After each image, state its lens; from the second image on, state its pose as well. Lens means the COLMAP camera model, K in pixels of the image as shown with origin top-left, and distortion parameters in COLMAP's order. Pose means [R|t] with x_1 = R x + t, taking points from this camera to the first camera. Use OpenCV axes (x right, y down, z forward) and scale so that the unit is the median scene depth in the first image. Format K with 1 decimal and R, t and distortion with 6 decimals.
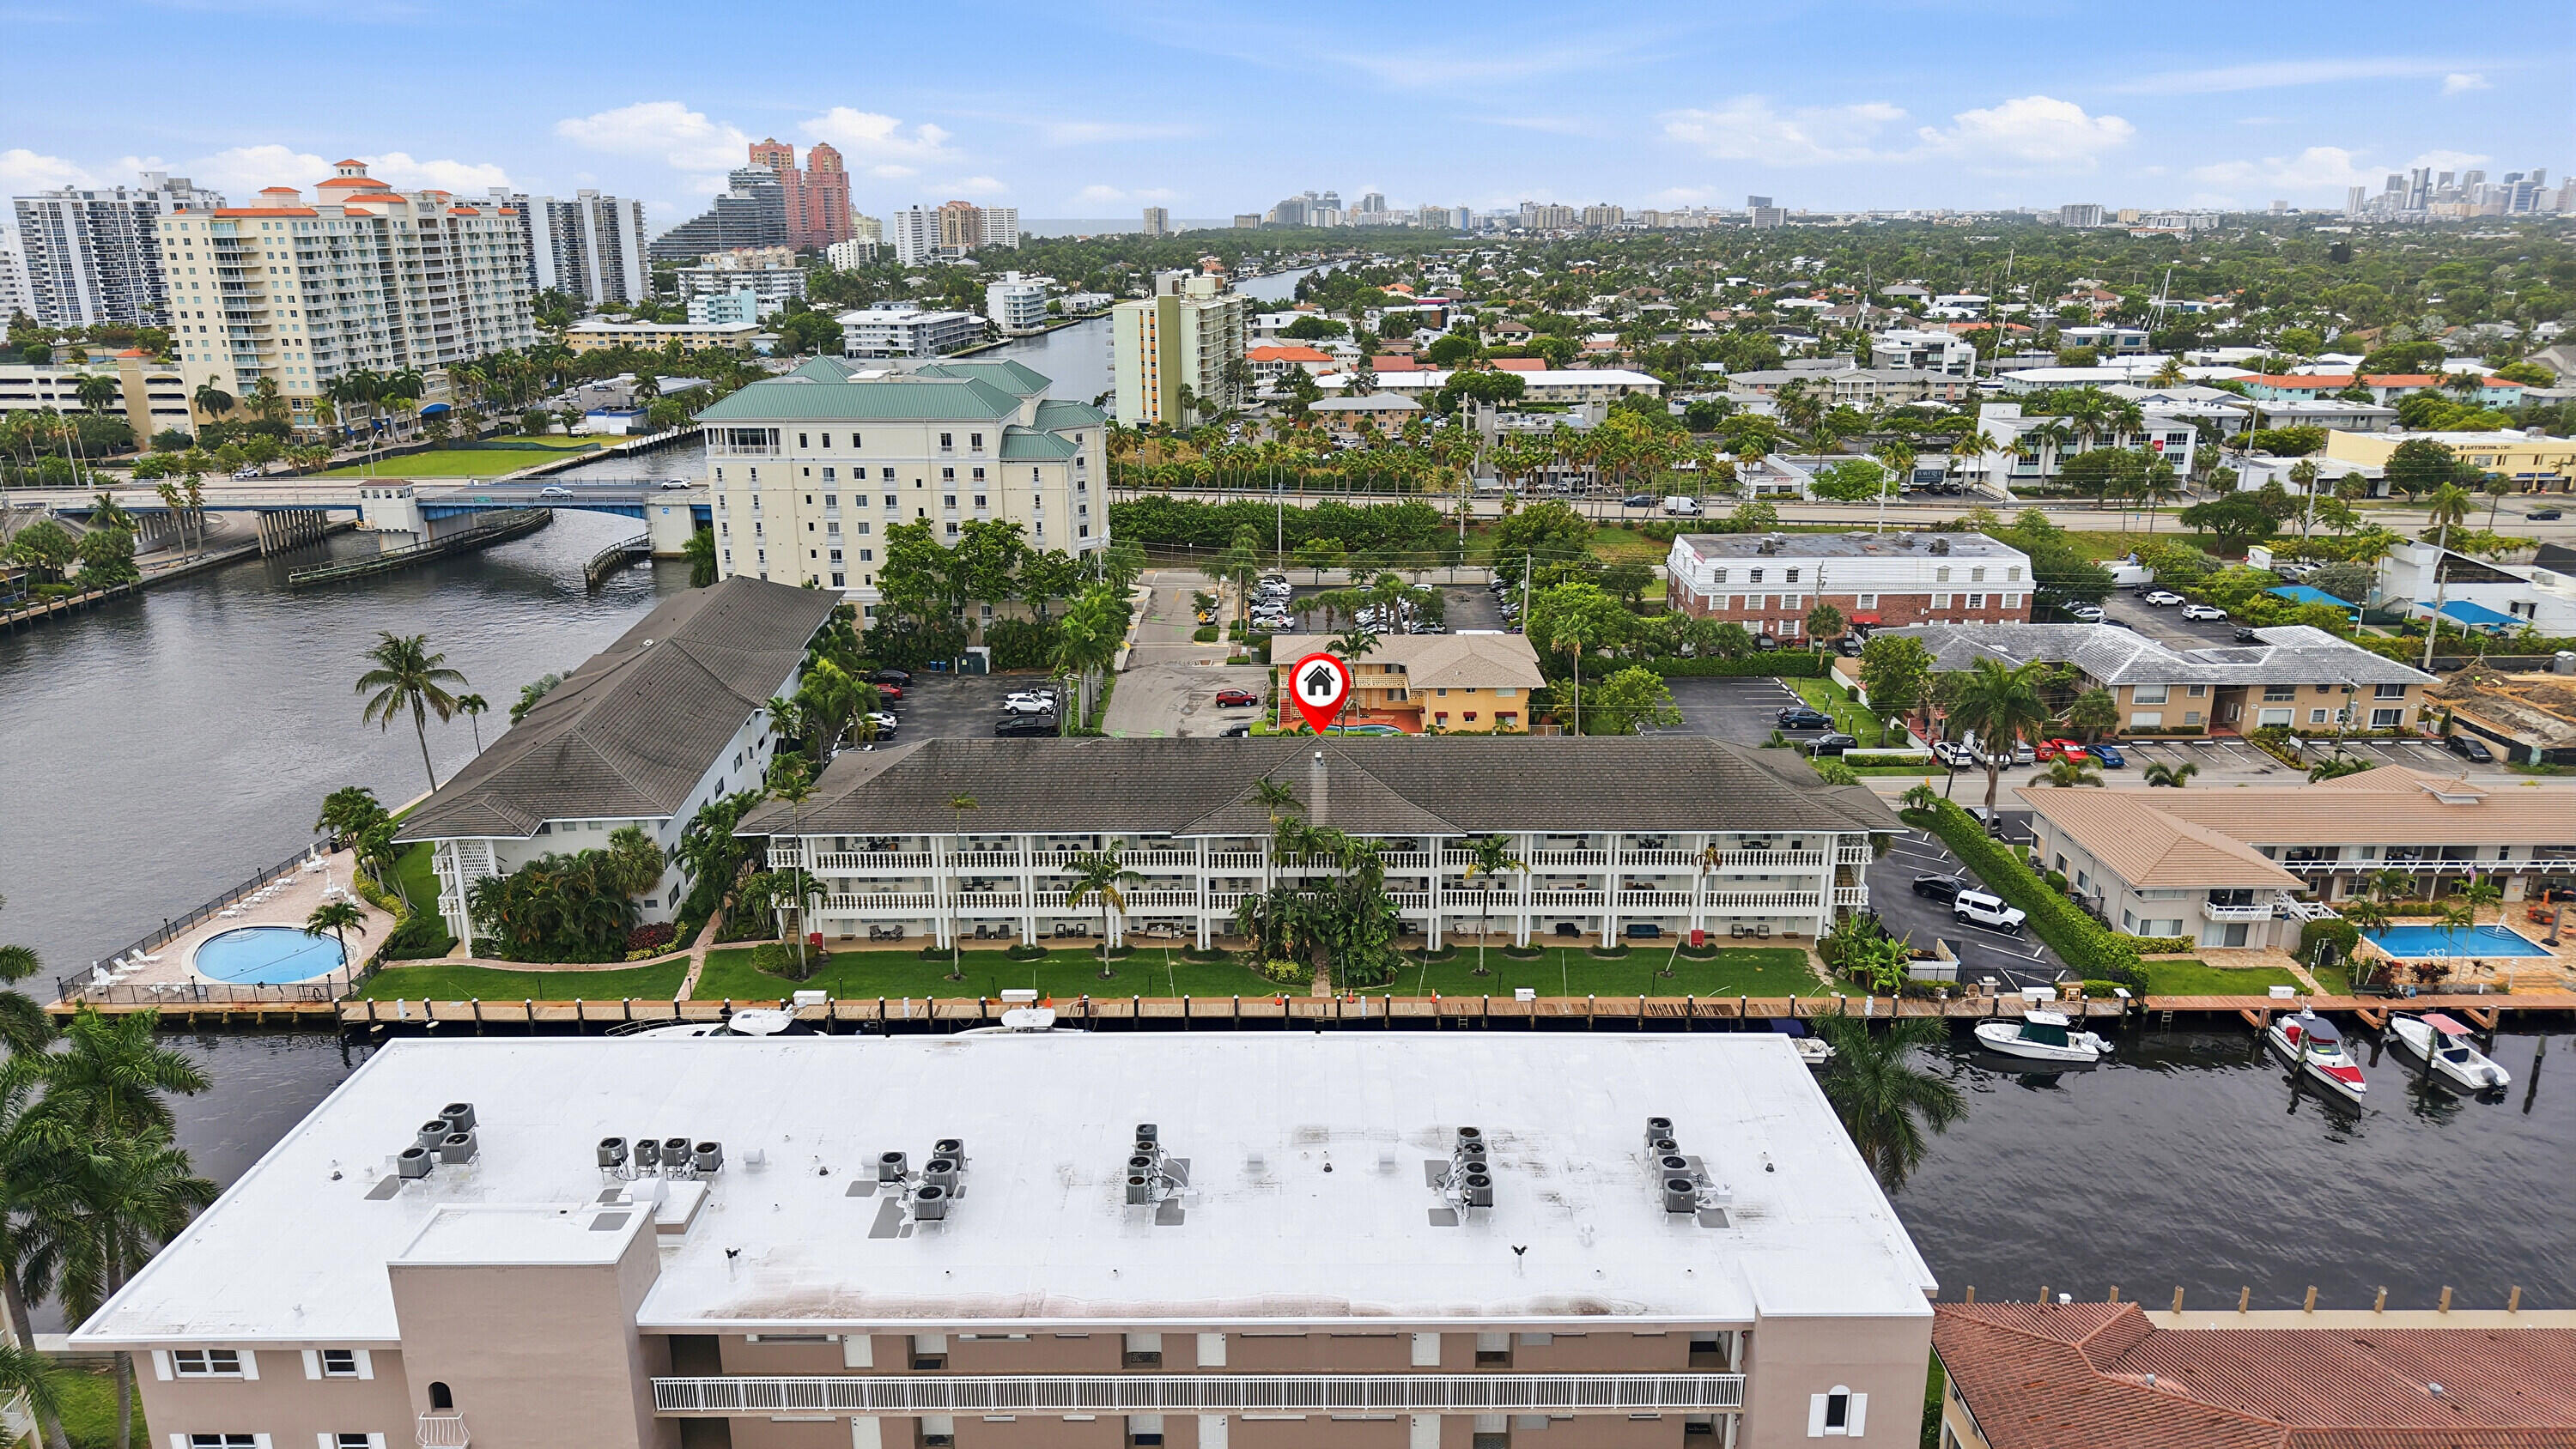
lens RADIAL K [[1717.7, 0, 1288.0], [0, 1717.7, 724.5], [0, 0, 1]] dist [0.078342, -0.120048]
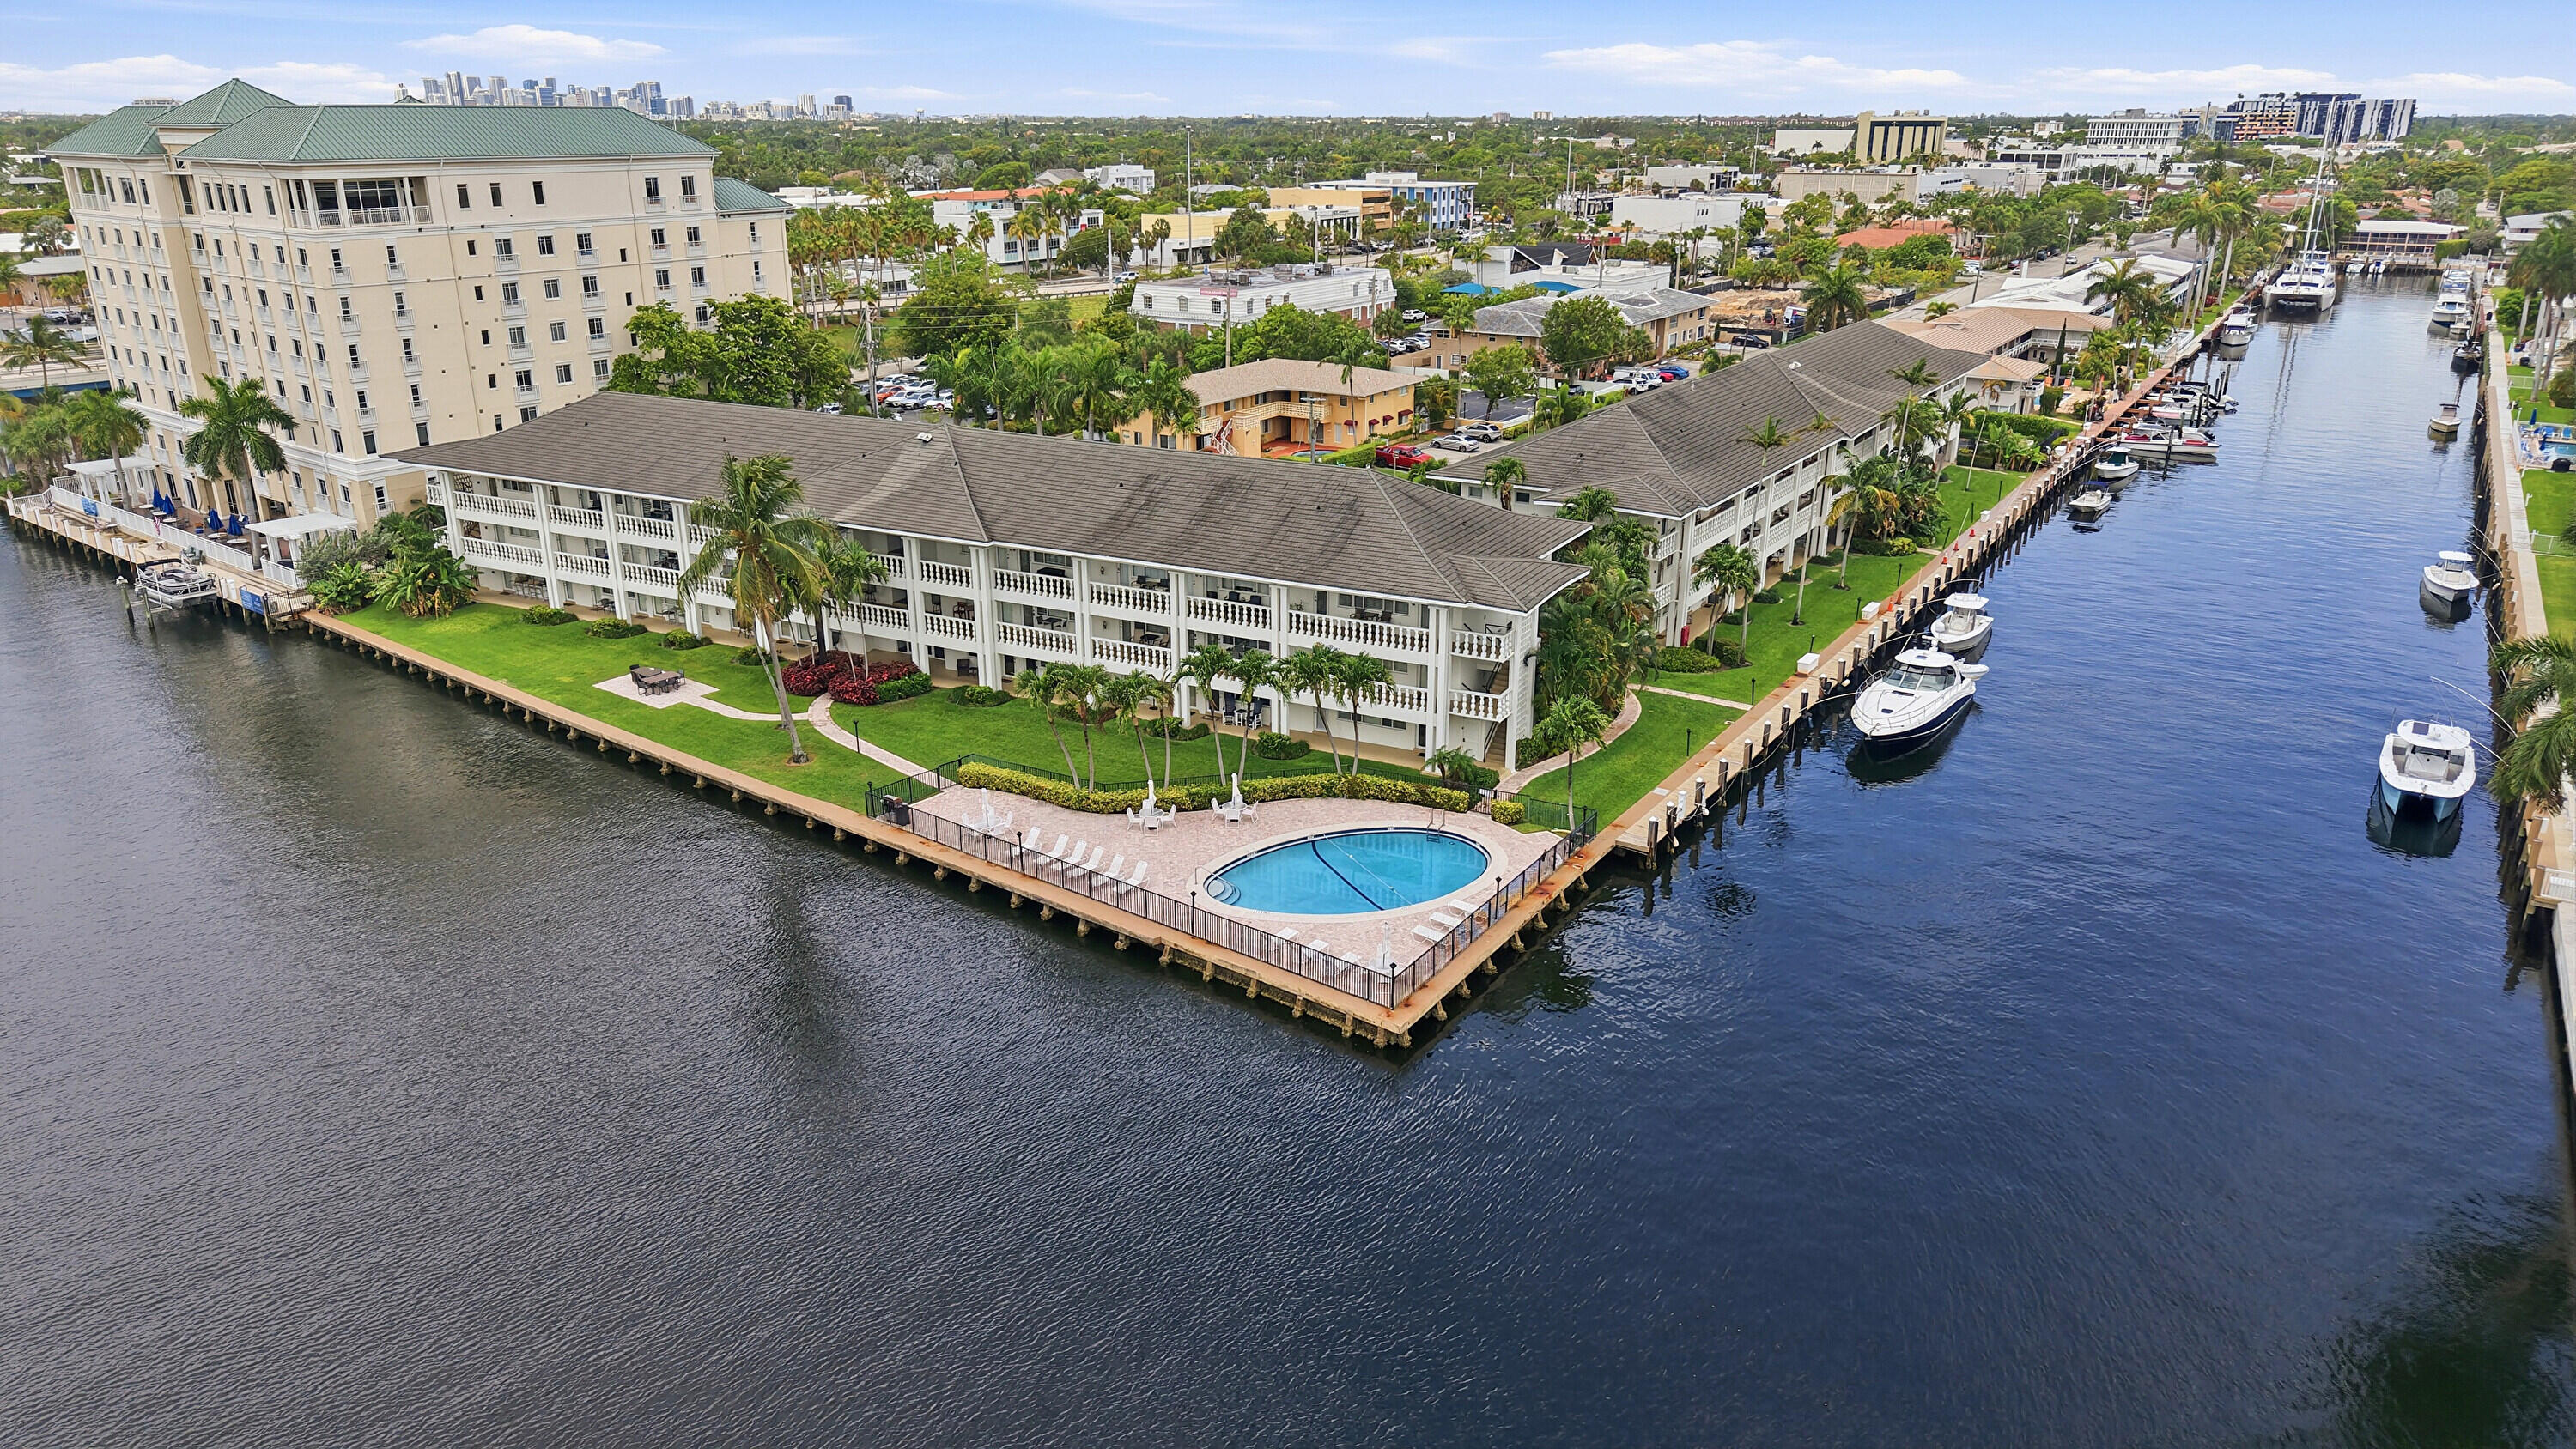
lens RADIAL K [[1719.5, 0, 1288.0], [0, 1719.5, 724.5], [0, 0, 1]] dist [0.048014, -0.054522]
pose [[0.533409, -0.281795, 0.797538, -0.674826], [0.268179, 0.950572, 0.156503, 0.000517], [-0.802218, 0.130403, 0.582615, 0.411790]]
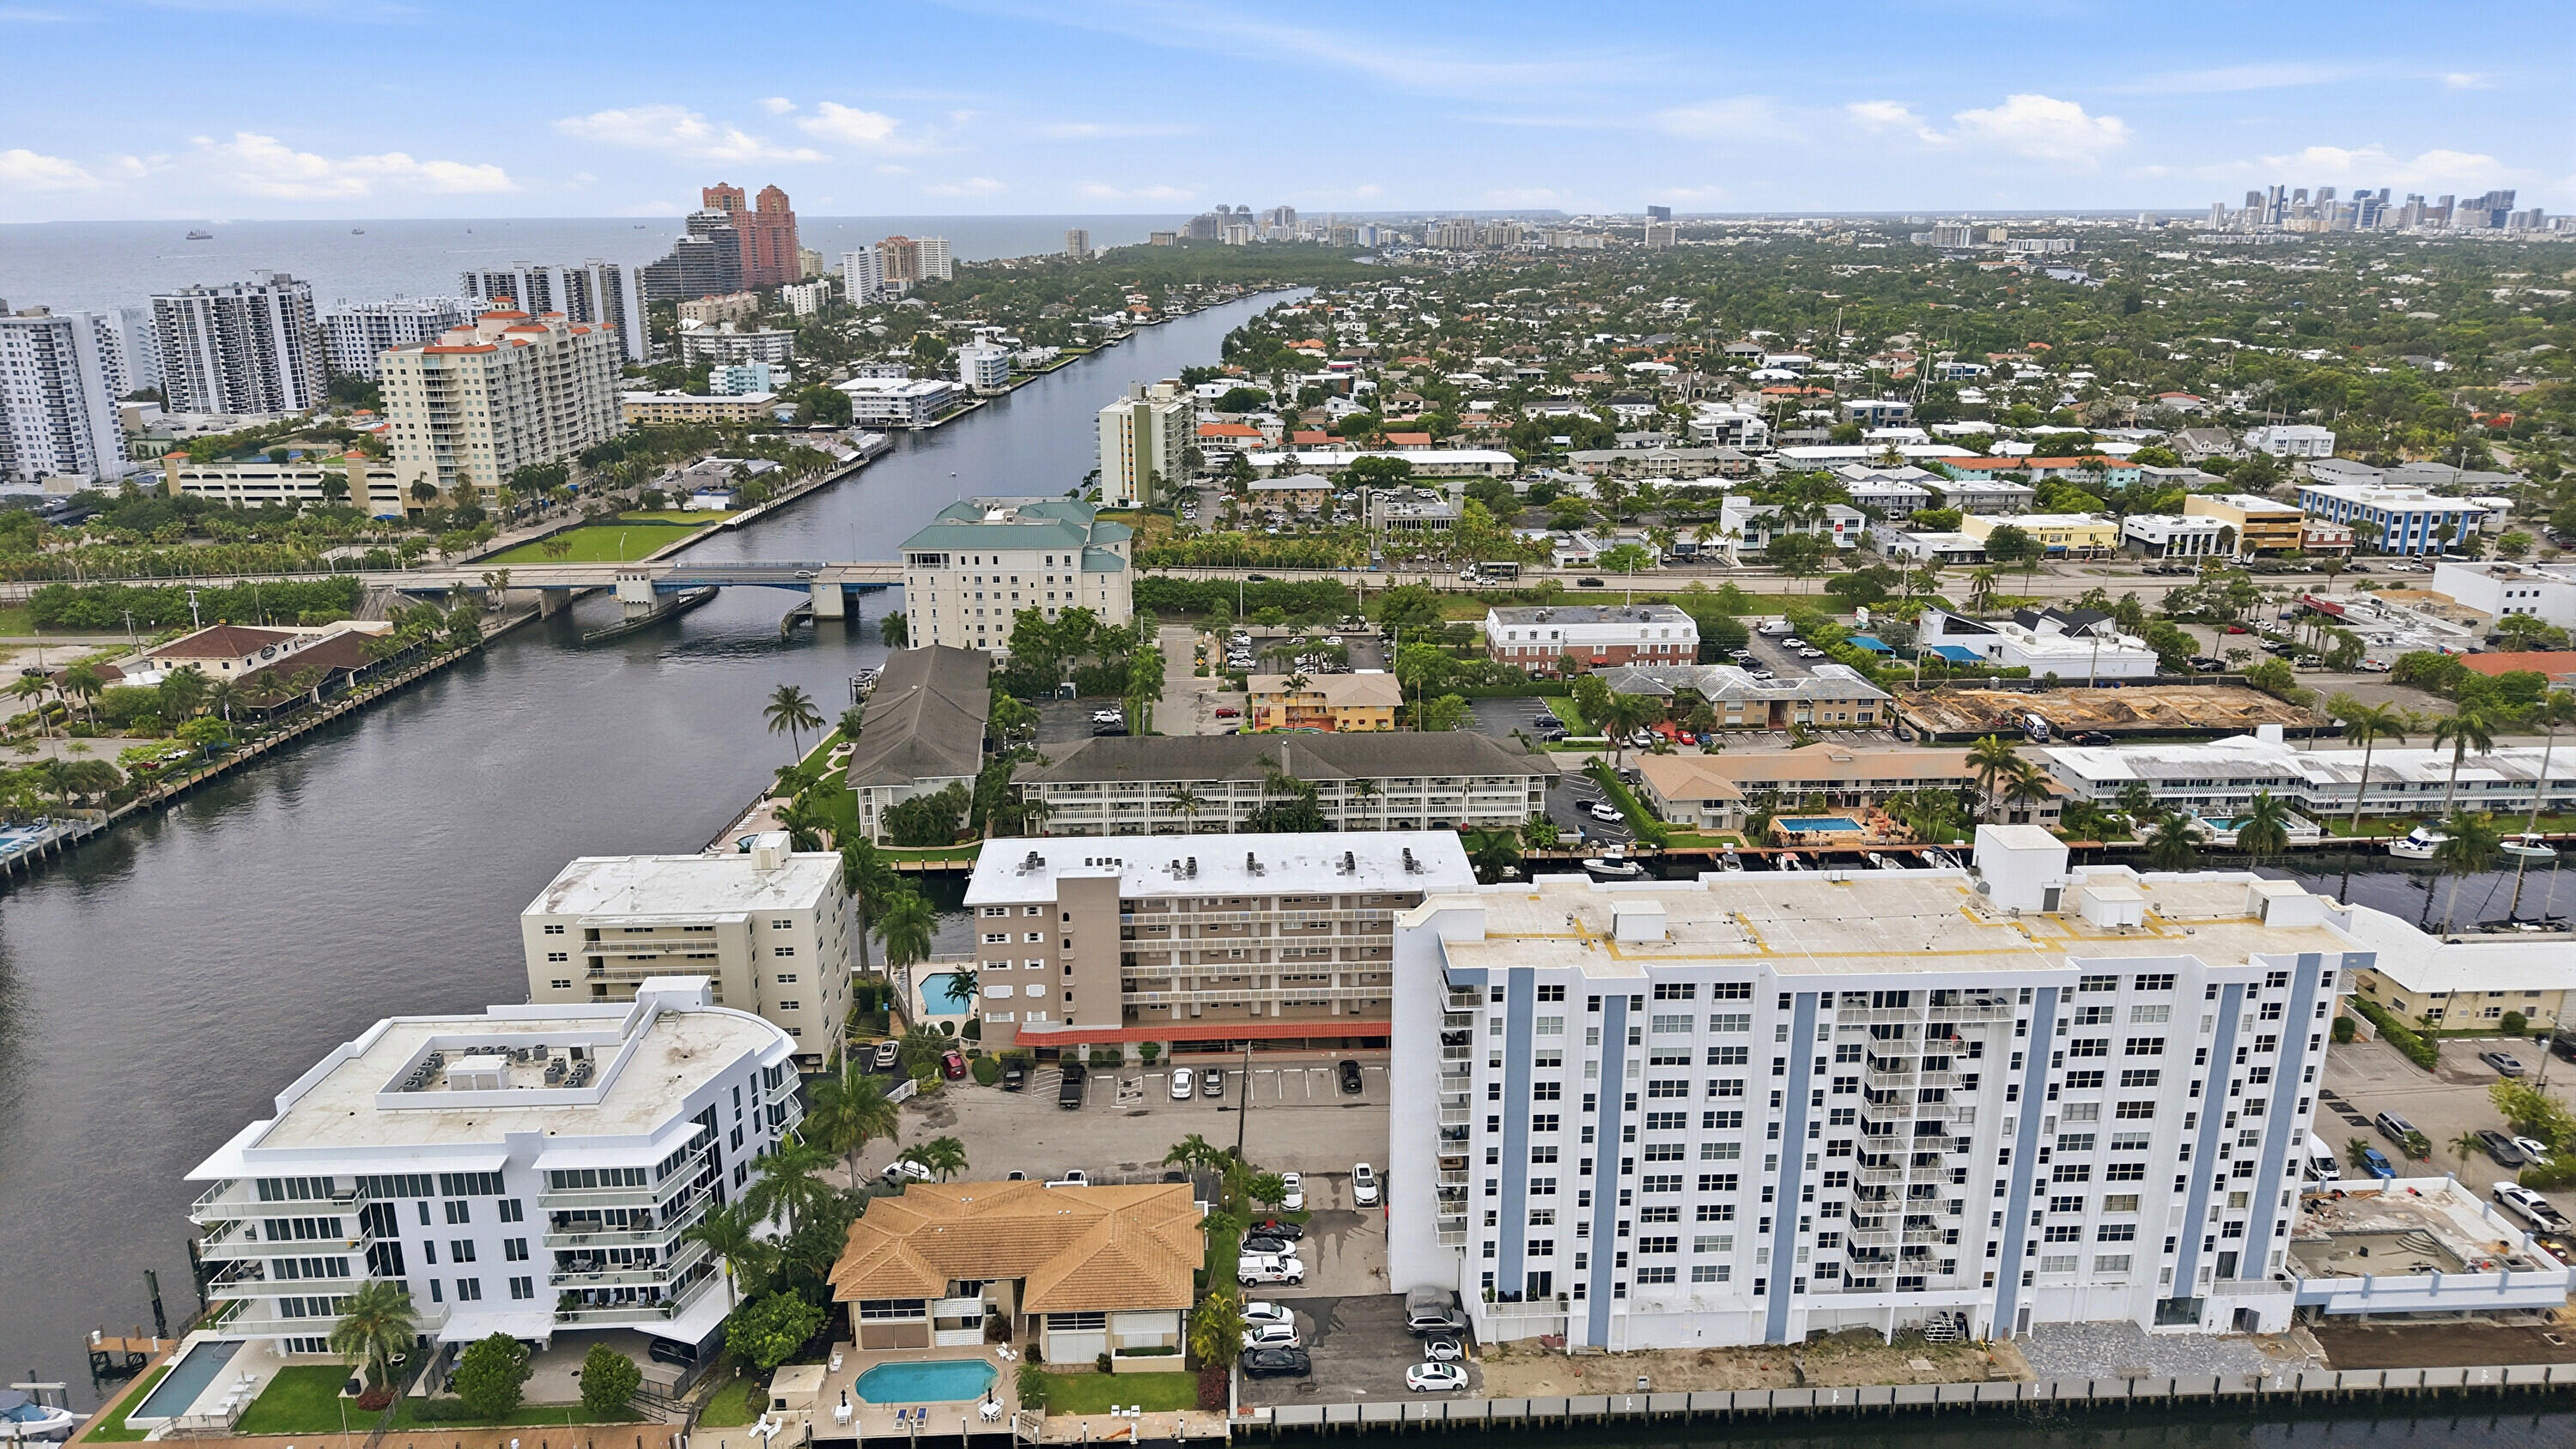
lens RADIAL K [[1717.7, 0, 1288.0], [0, 1717.7, 724.5], [0, 0, 1]] dist [0.078342, -0.120048]
pose [[0.998743, -0.011276, 0.048832, -0.049952], [0.011271, 0.999936, 0.000385, -0.003142], [-0.048833, 0.000166, 0.998807, -0.671684]]
